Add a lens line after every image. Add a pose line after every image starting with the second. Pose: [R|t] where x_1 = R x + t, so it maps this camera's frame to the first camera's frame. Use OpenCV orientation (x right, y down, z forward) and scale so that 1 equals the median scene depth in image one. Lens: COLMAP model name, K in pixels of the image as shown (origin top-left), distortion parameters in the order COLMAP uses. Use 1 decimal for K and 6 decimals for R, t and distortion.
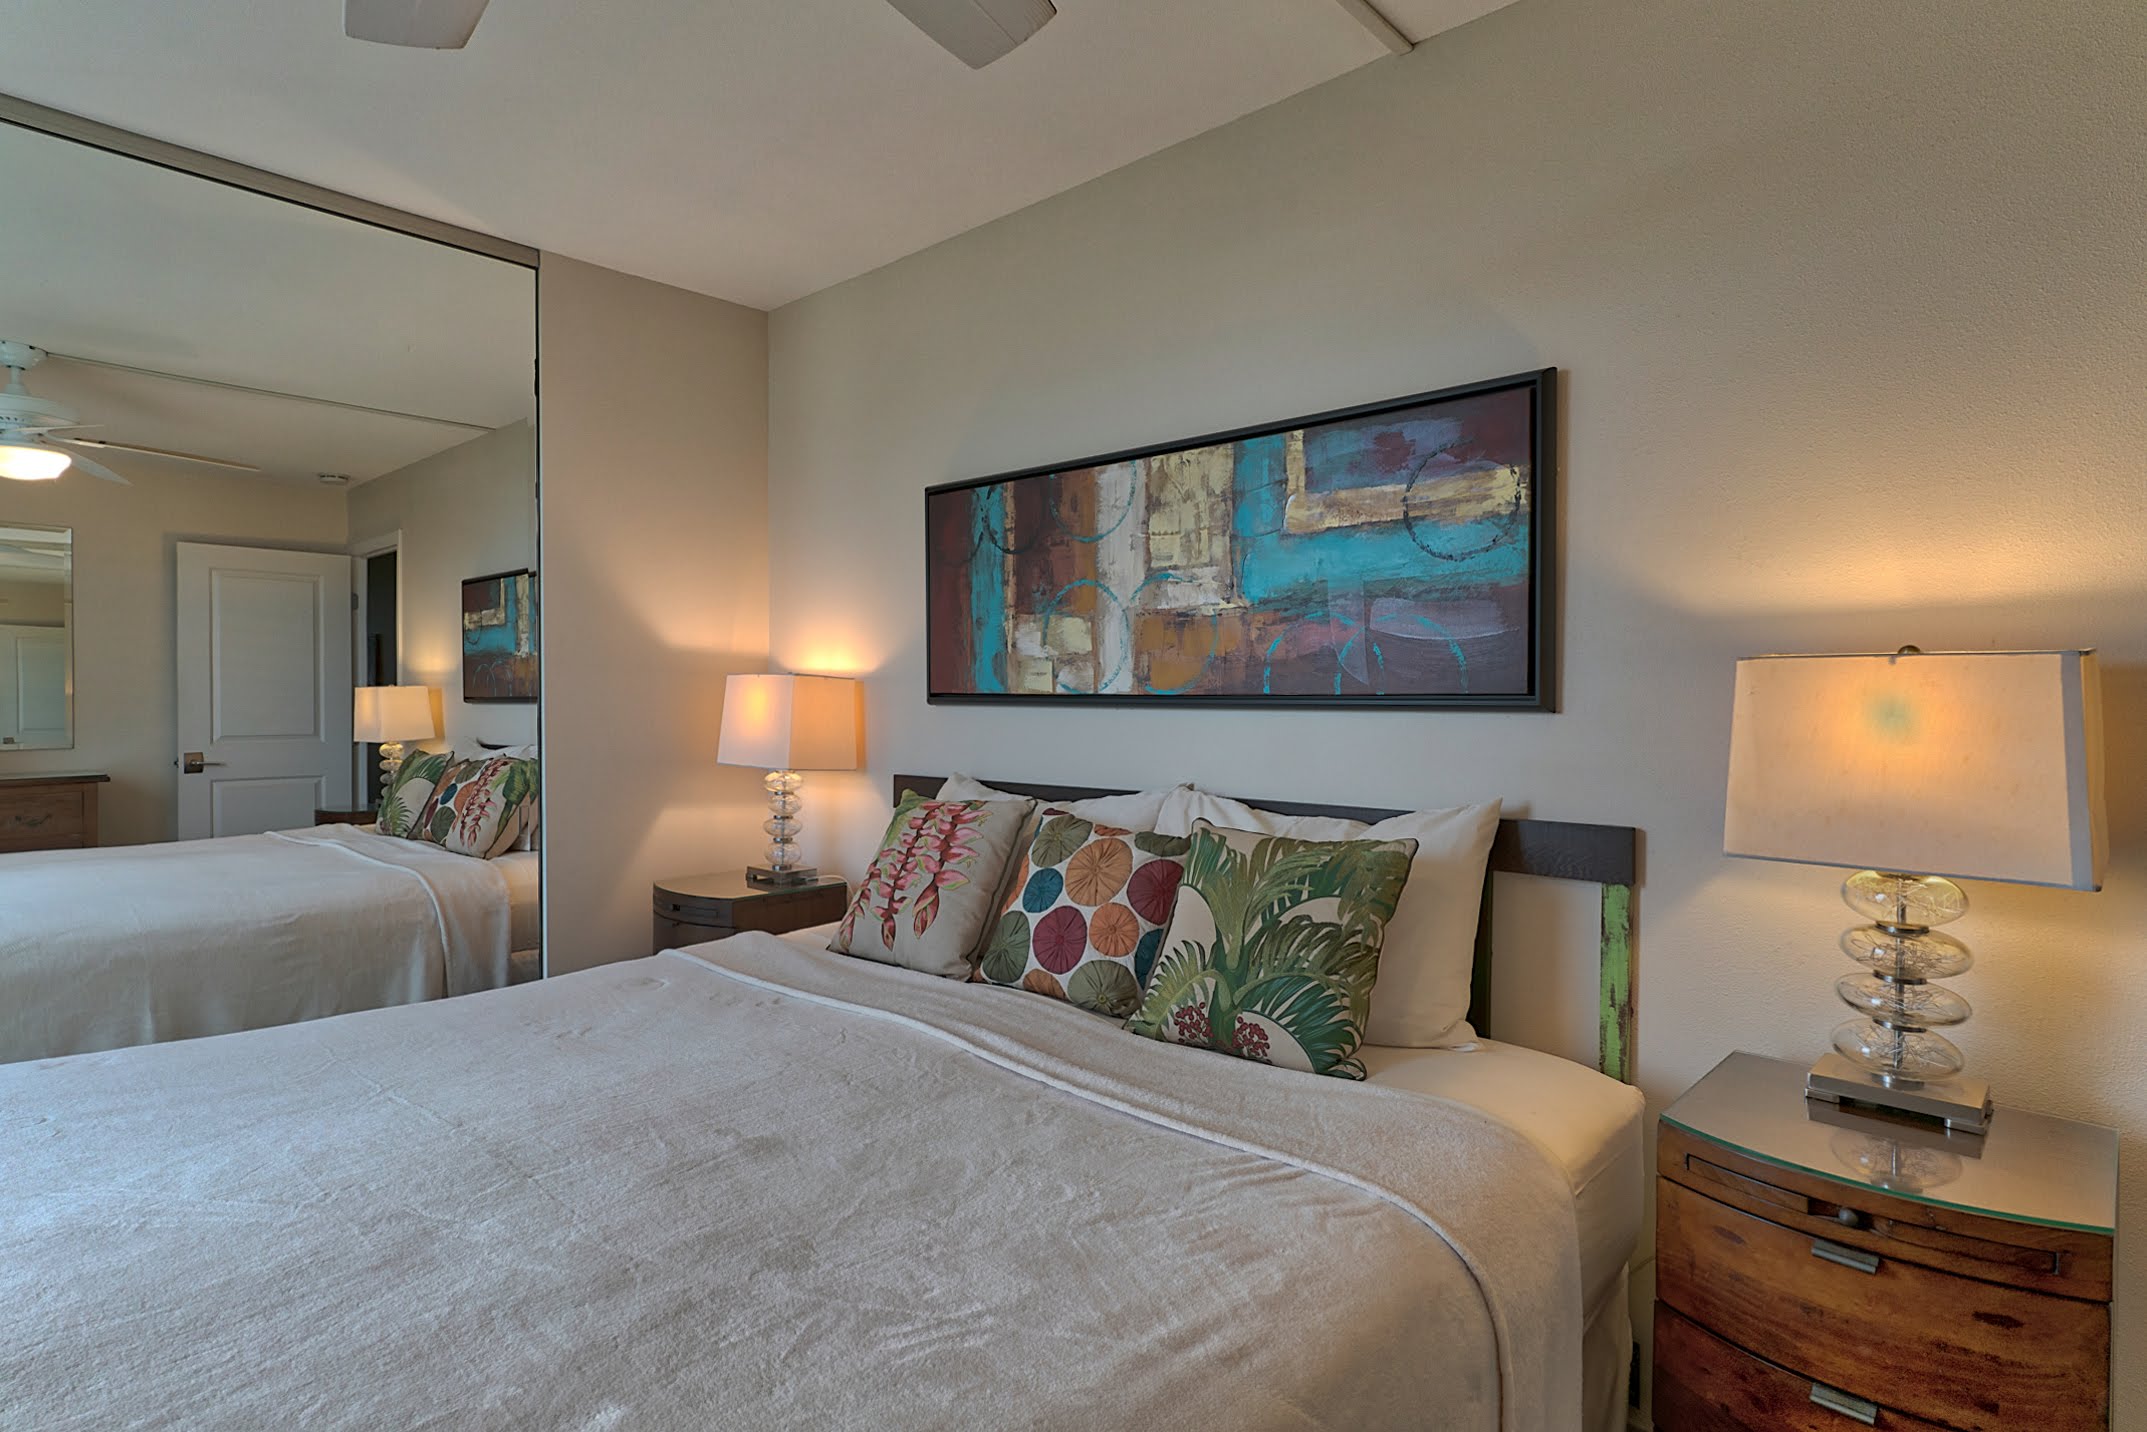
lens RADIAL K [[1110.0, 0, 1060.0], [0, 1110.0, 706.8], [0, 0, 1]] dist [-0.003576, 0.002367]
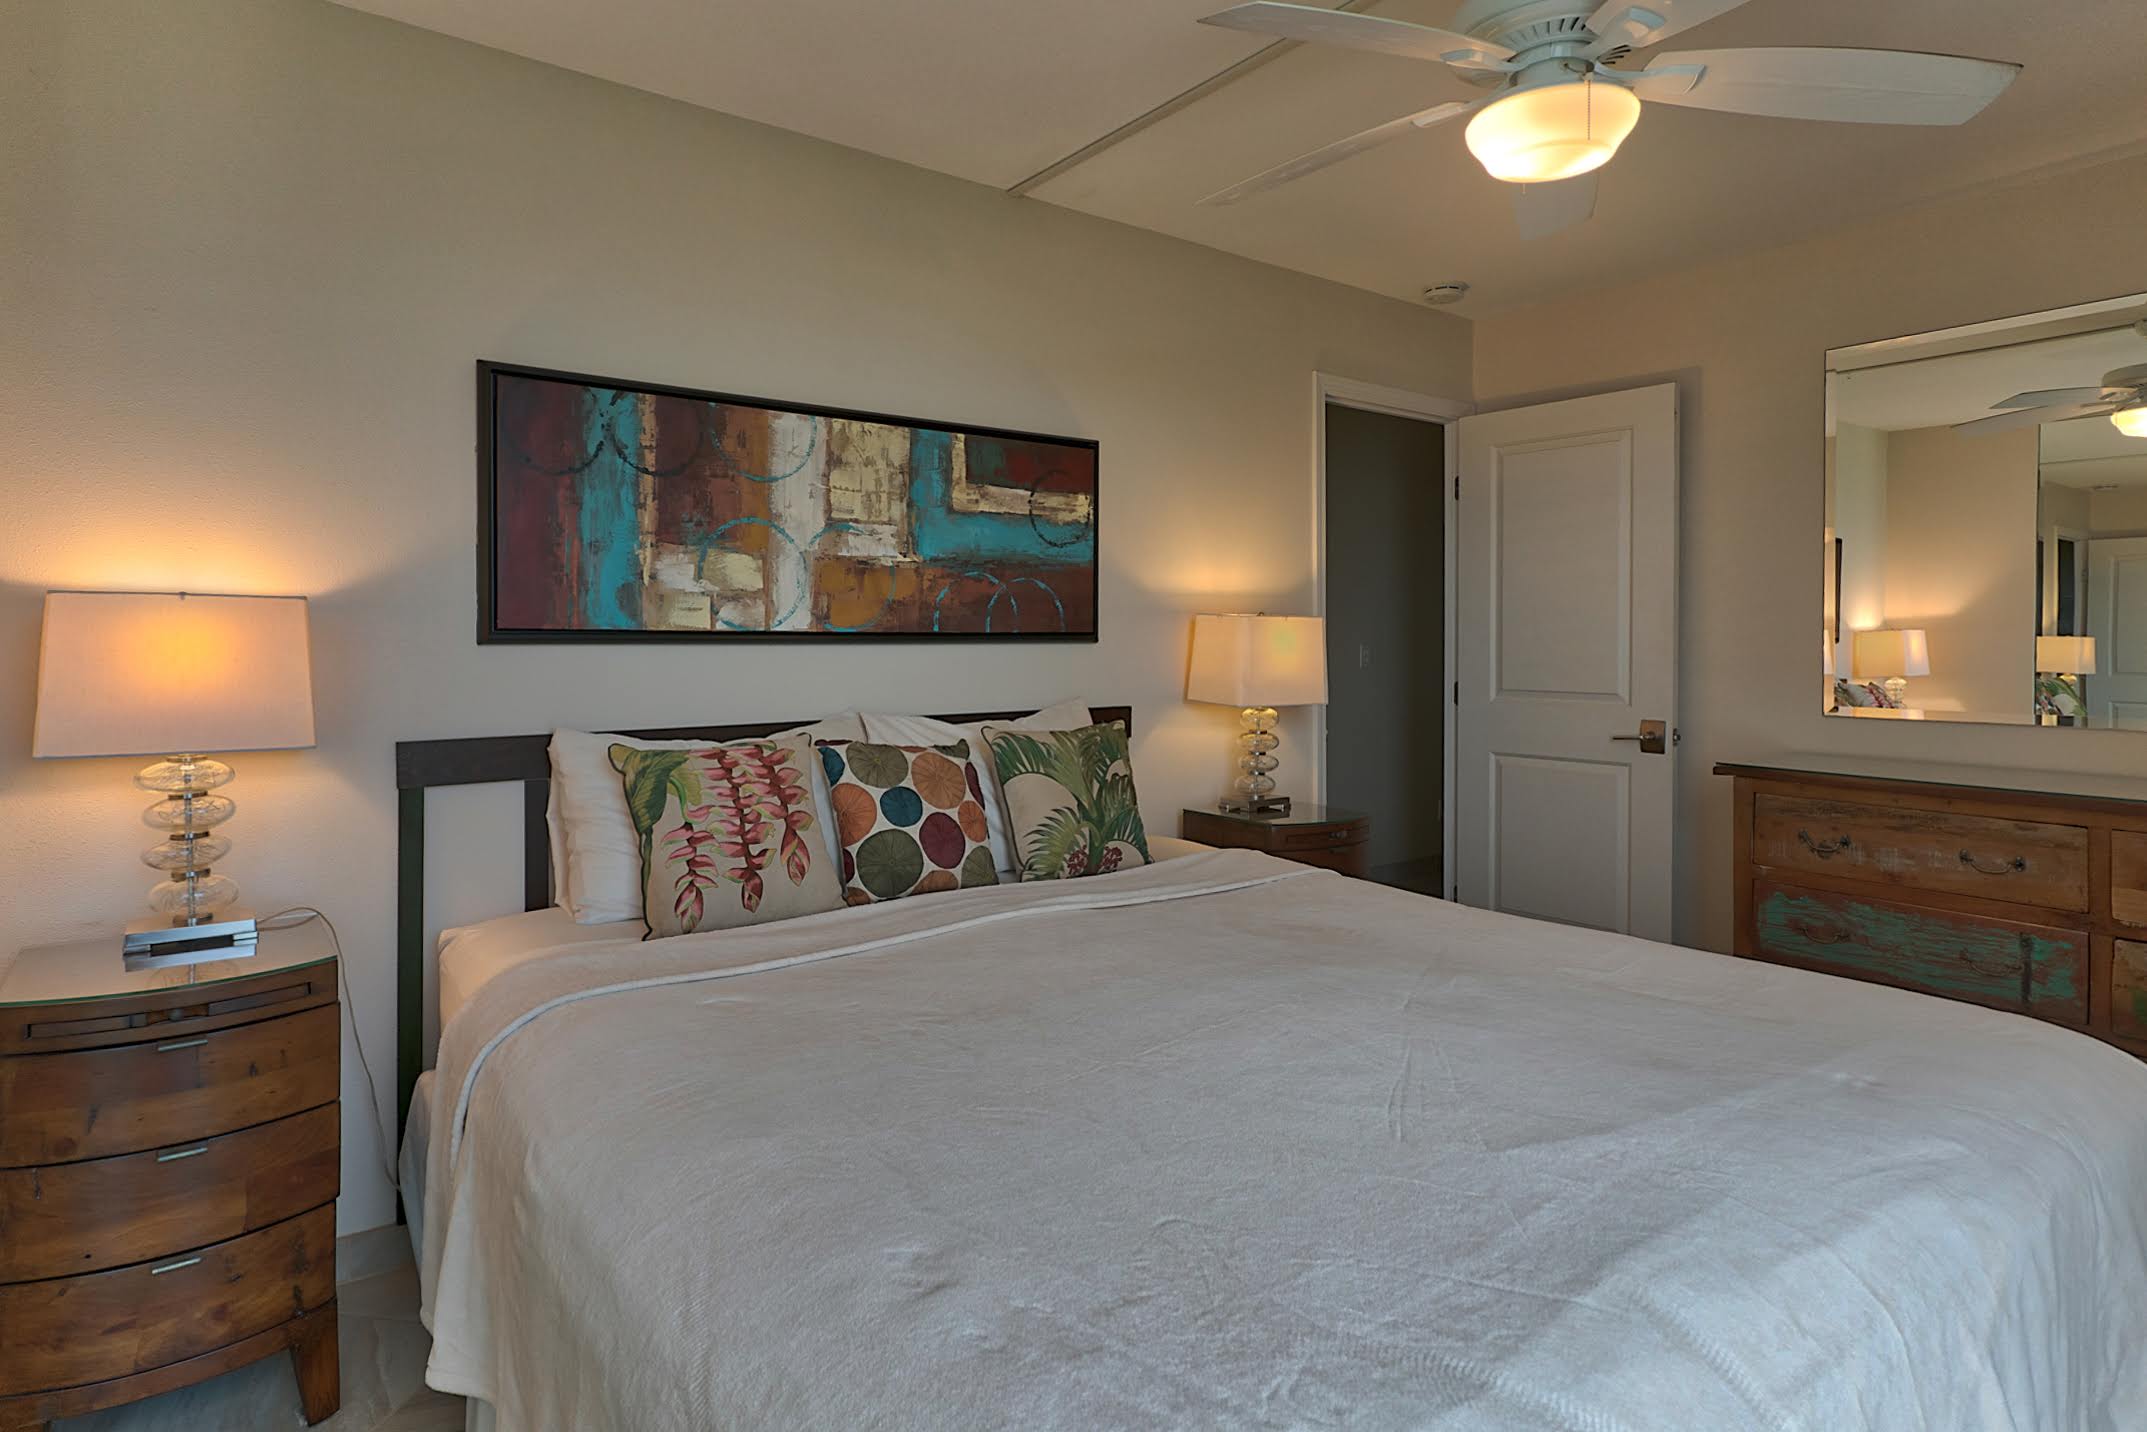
lens RADIAL K [[1184.5, 0, 1068.5], [0, 1184.5, 640.4], [0, 0, 1]] dist [0.003309, 0.010343]
pose [[0.177147, -0.005094, 0.984171, -1.087069], [0.009597, 0.999948, 0.003448, -0.004343], [-0.984138, 0.008834, 0.177186, 0.581190]]
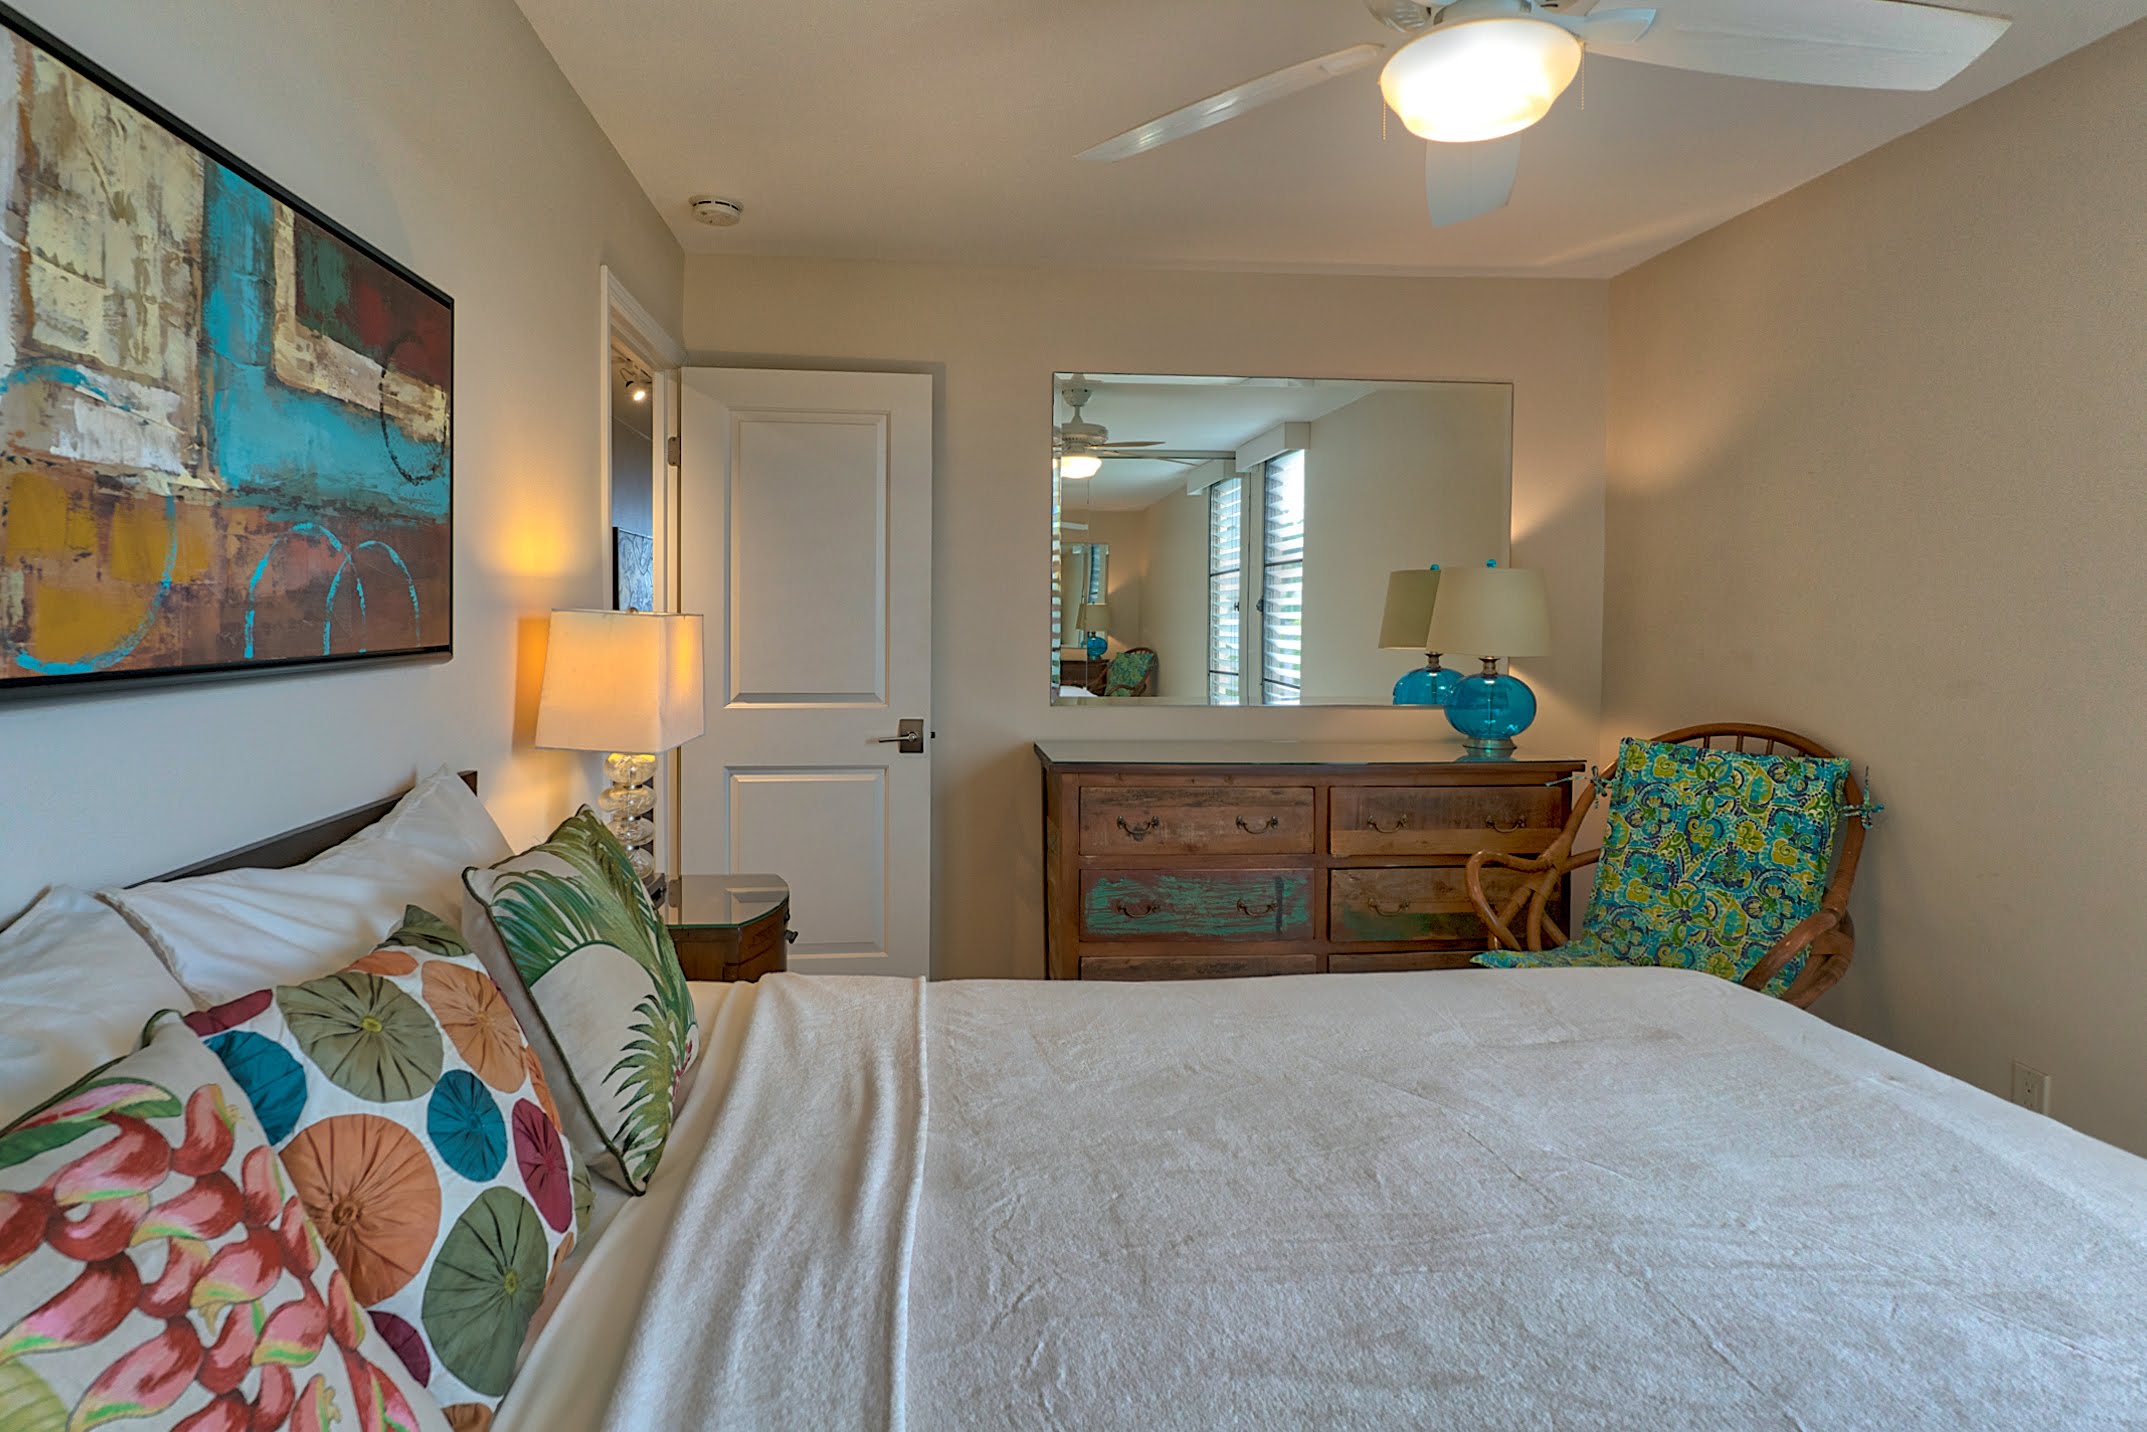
lens RADIAL K [[1132.5, 0, 1041.0], [0, 1132.5, 627.3], [0, 0, 1]] dist [-0.002308, 0.008868]
pose [[-0.748205, -0.017026, 0.663249, -0.449988], [-0.003424, 0.999756, 0.021802, -0.039098], [-0.663459, 0.014041, -0.748081, 1.107994]]
